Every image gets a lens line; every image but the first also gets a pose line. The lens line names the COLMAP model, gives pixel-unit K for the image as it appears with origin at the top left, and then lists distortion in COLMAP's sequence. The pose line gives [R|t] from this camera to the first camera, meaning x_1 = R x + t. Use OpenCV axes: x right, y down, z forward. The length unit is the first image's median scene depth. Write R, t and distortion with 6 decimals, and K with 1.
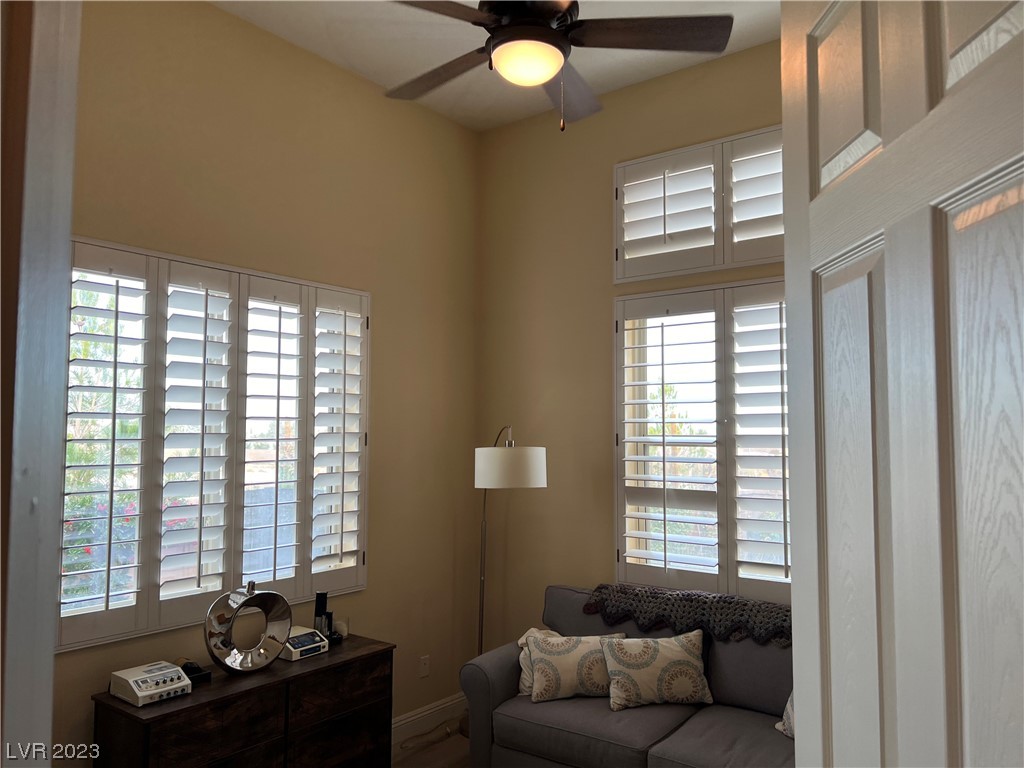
lens RADIAL K [[773.1, 0, 514.9], [0, 773.1, 392.3], [0, 0, 1]] dist [0.030934, -0.011604]
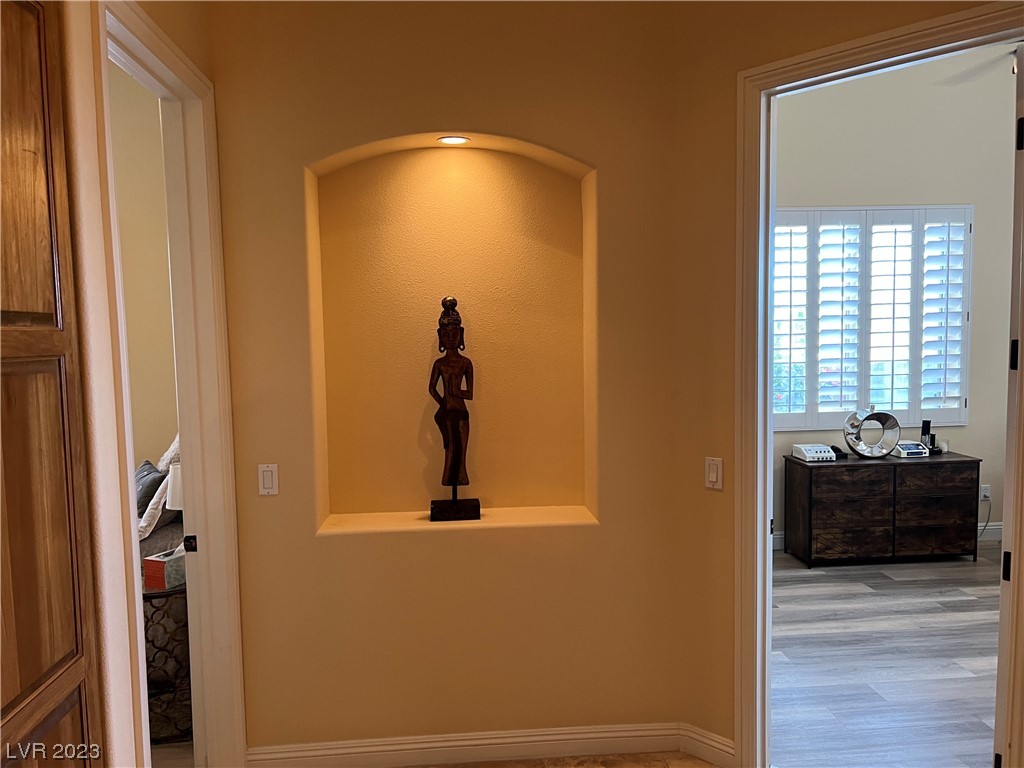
lens RADIAL K [[773.1, 0, 513.4], [0, 773.1, 392.6], [0, 0, 1]] dist [0.030934, -0.011604]
pose [[0.674744, 0.038303, -0.737057, 0.330568], [0.059798, 0.992532, 0.106321, 0.000340], [0.735625, -0.115814, 0.667415, -0.597243]]
